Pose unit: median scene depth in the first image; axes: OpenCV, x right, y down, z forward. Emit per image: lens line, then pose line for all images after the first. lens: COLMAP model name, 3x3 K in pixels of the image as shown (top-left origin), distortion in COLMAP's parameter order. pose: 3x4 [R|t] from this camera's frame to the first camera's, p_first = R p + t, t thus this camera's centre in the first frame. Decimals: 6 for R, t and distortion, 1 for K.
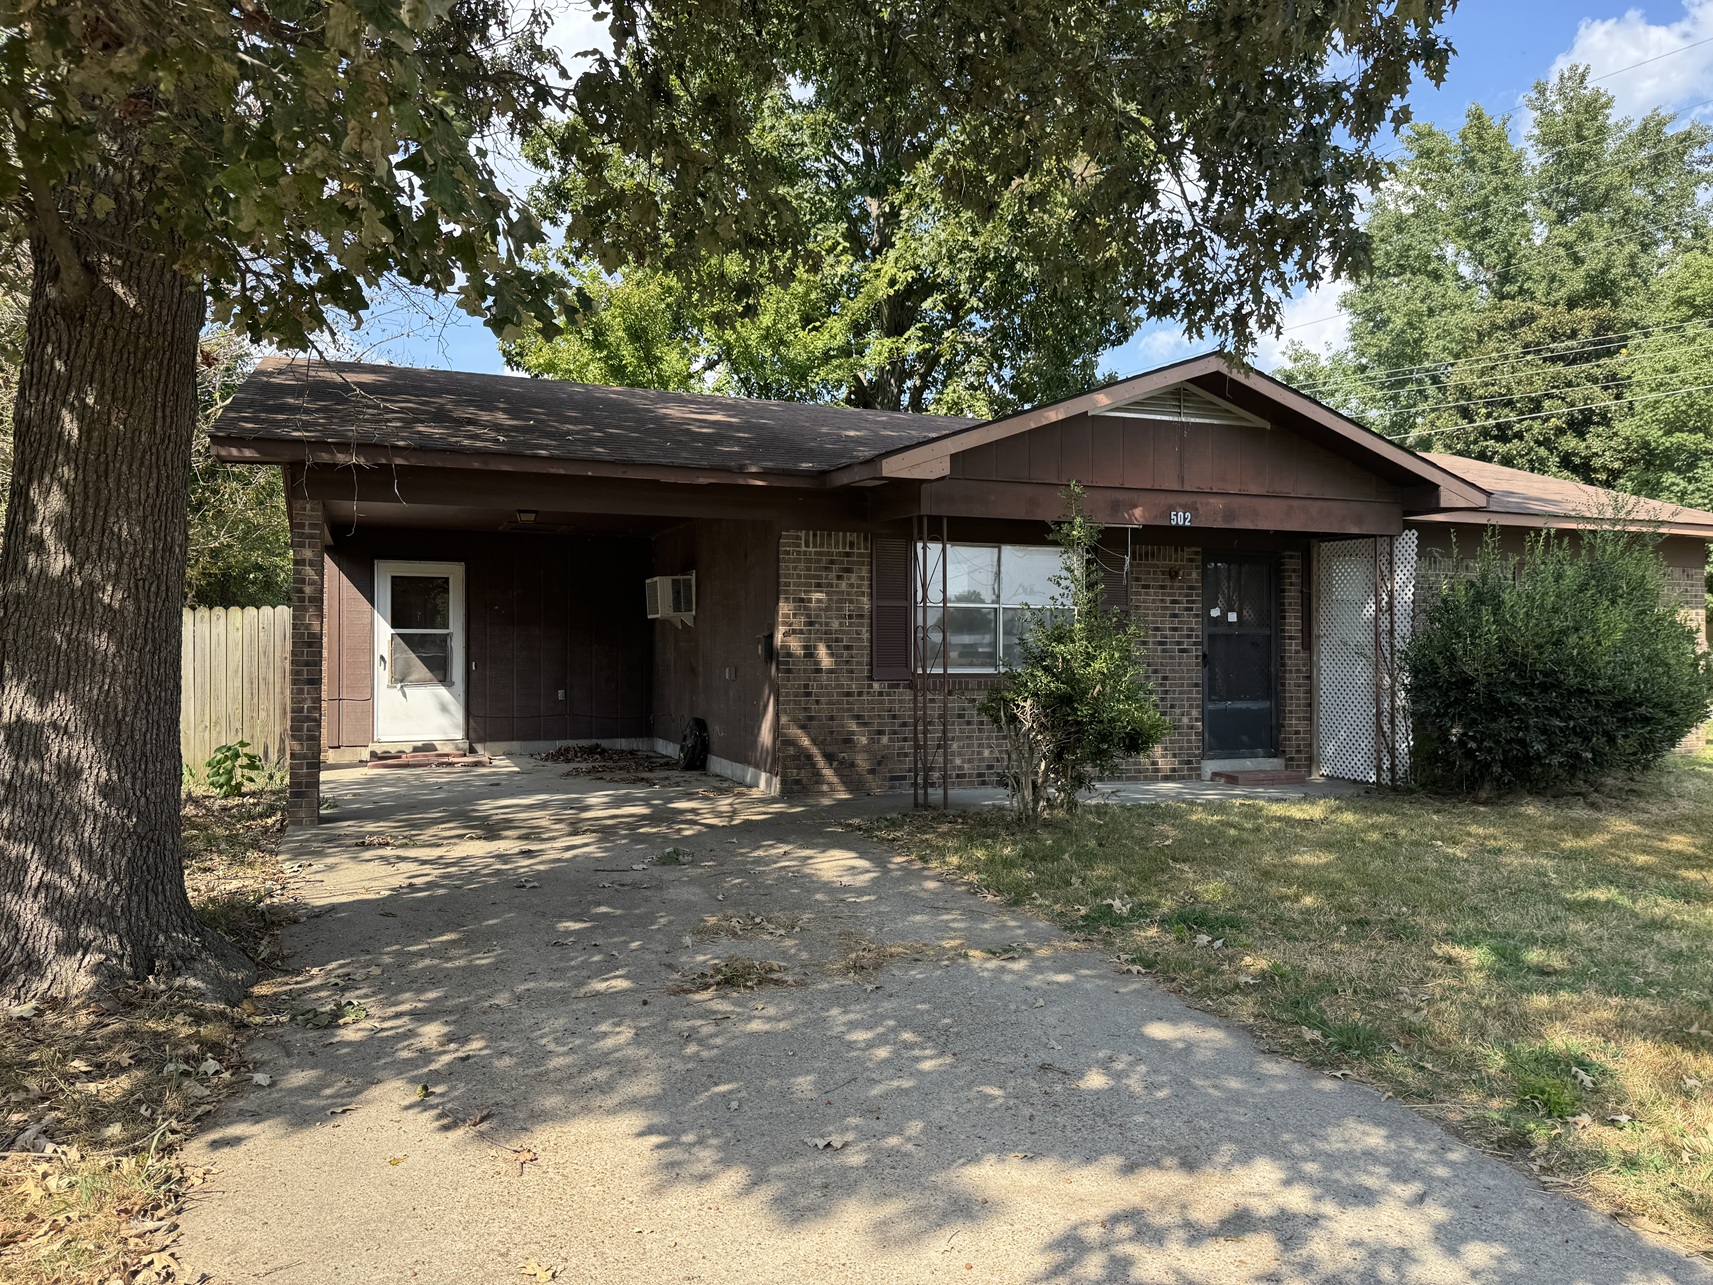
lens RADIAL K [[1192.5, 0, 856.5], [0, 1192.5, 642.5], [0, 0, 1]] dist [0.159112, -0.322467]
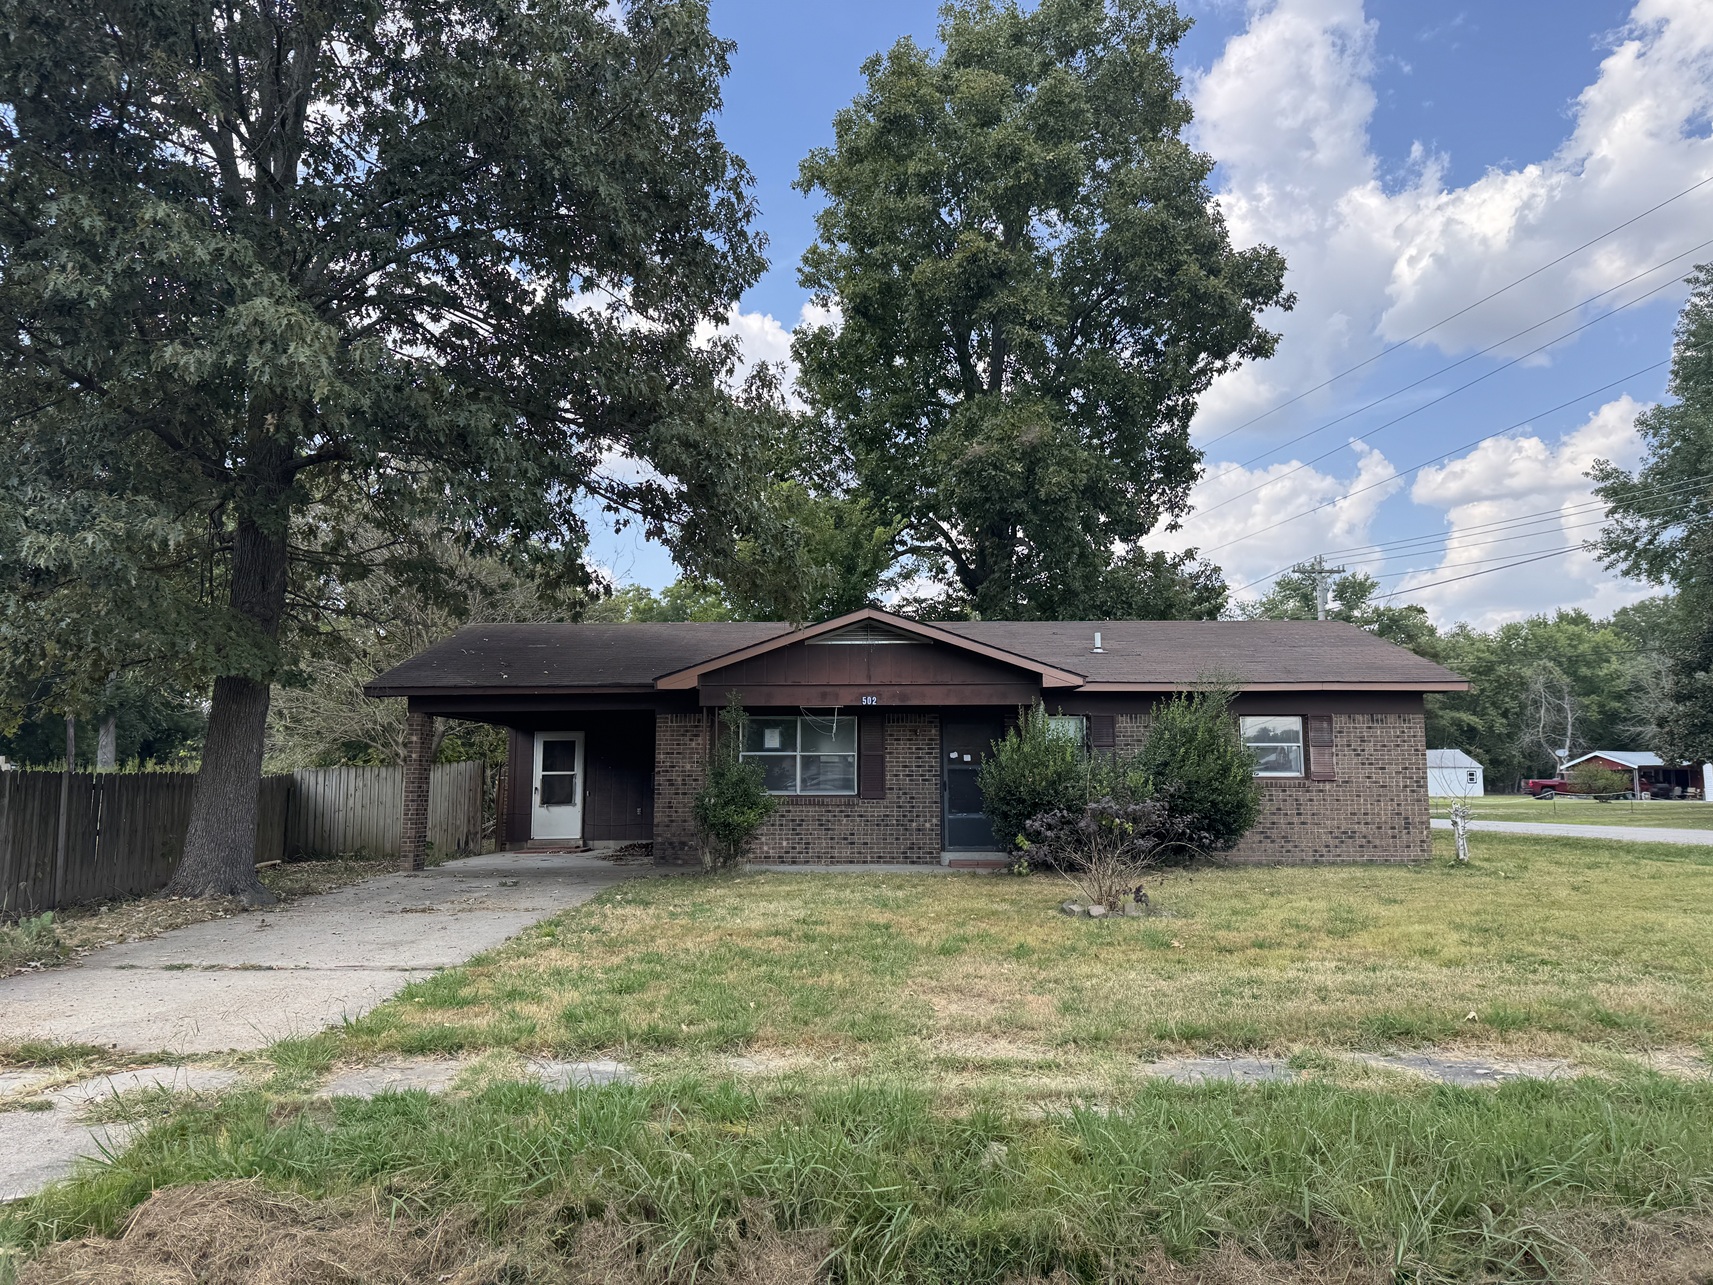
lens RADIAL K [[1192.5, 0, 856.5], [0, 1192.5, 642.5], [0, 0, 1]] dist [0.159112, -0.322467]
pose [[0.926457, -0.049640, -0.373114, 0.775541], [0.008533, 0.993781, -0.111029, 0.000693], [0.376305, 0.099680, 0.921118, -0.483009]]
